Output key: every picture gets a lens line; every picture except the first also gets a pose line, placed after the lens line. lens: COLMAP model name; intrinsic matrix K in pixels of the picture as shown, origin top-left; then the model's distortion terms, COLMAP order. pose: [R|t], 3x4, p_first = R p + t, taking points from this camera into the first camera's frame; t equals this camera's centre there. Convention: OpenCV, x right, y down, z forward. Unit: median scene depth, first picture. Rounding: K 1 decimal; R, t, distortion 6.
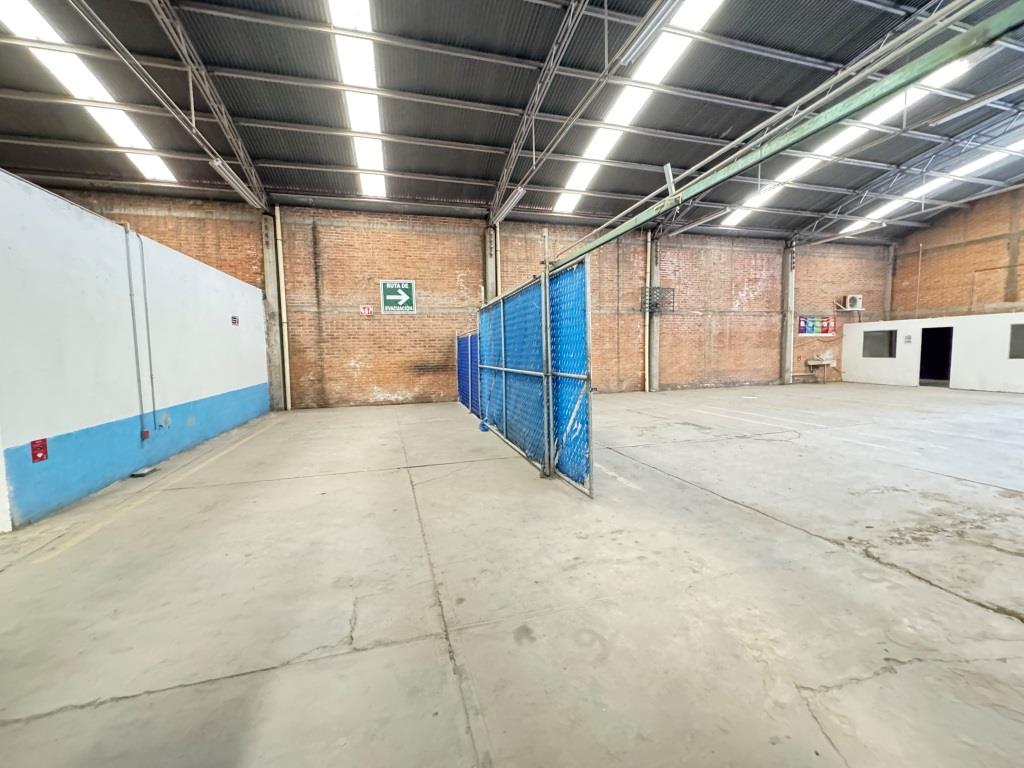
lens RADIAL K [[407.5, 0, 510.9], [0, 407.5, 382.4], [0, 0, 1]] dist [-0.002459, 0.000359]
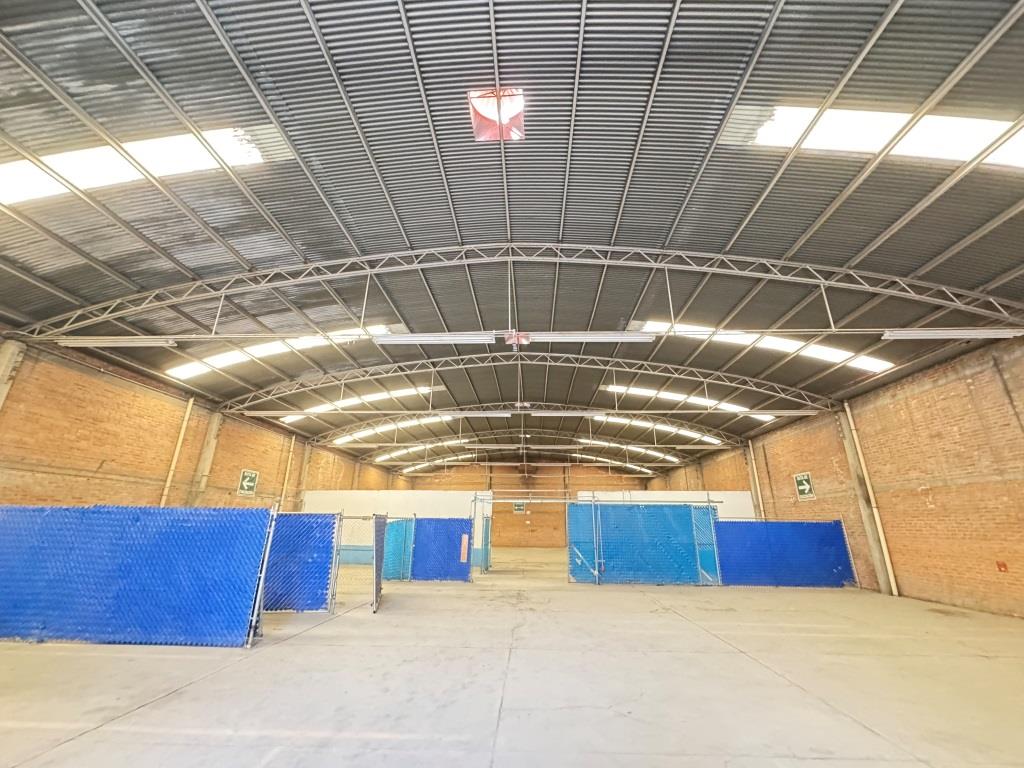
lens RADIAL K [[407.5, 0, 512.0], [0, 407.5, 383.1], [0, 0, 1]] dist [-0.002459, 0.000359]
pose [[-0.318094, -0.297402, -0.900204, 0.993598], [-0.078725, 0.954530, -0.287532, -0.066843], [0.944785, -0.020594, -0.327043, 0.454404]]
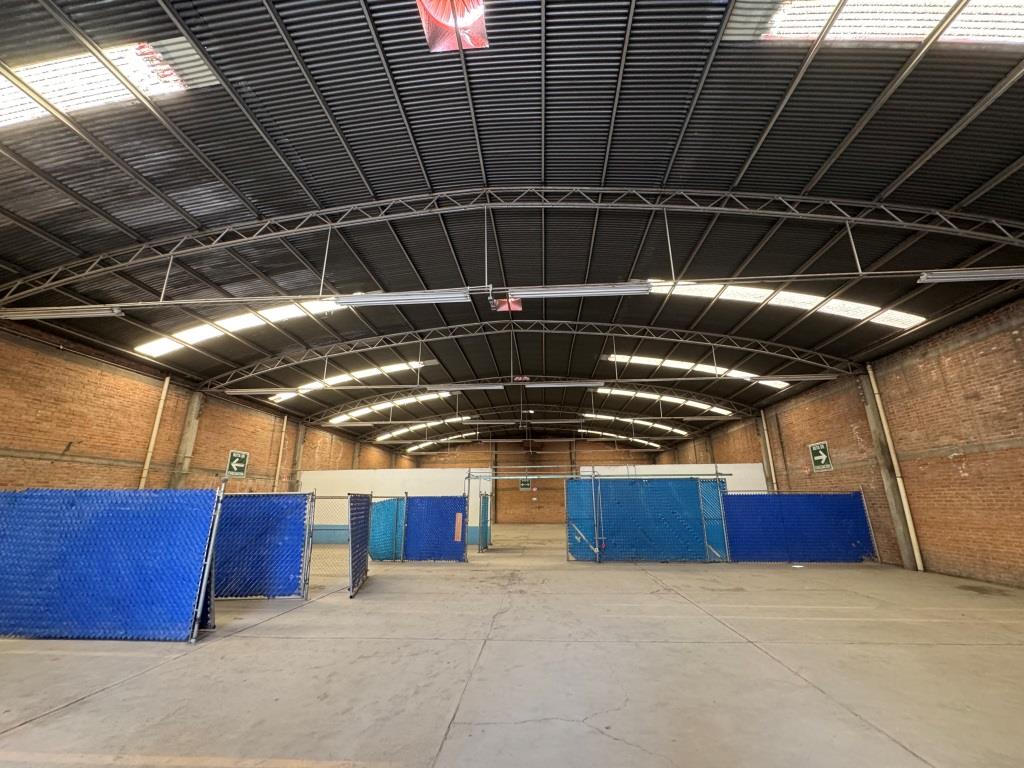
lens RADIAL K [[407.5, 0, 511.9], [0, 407.5, 383.1], [0, 0, 1]] dist [-0.002459, 0.000359]
pose [[-0.345823, -0.242781, -0.906346, 0.923610], [-0.061642, 0.969737, -0.236242, -0.067511], [0.936273, -0.025828, -0.350323, 0.468624]]
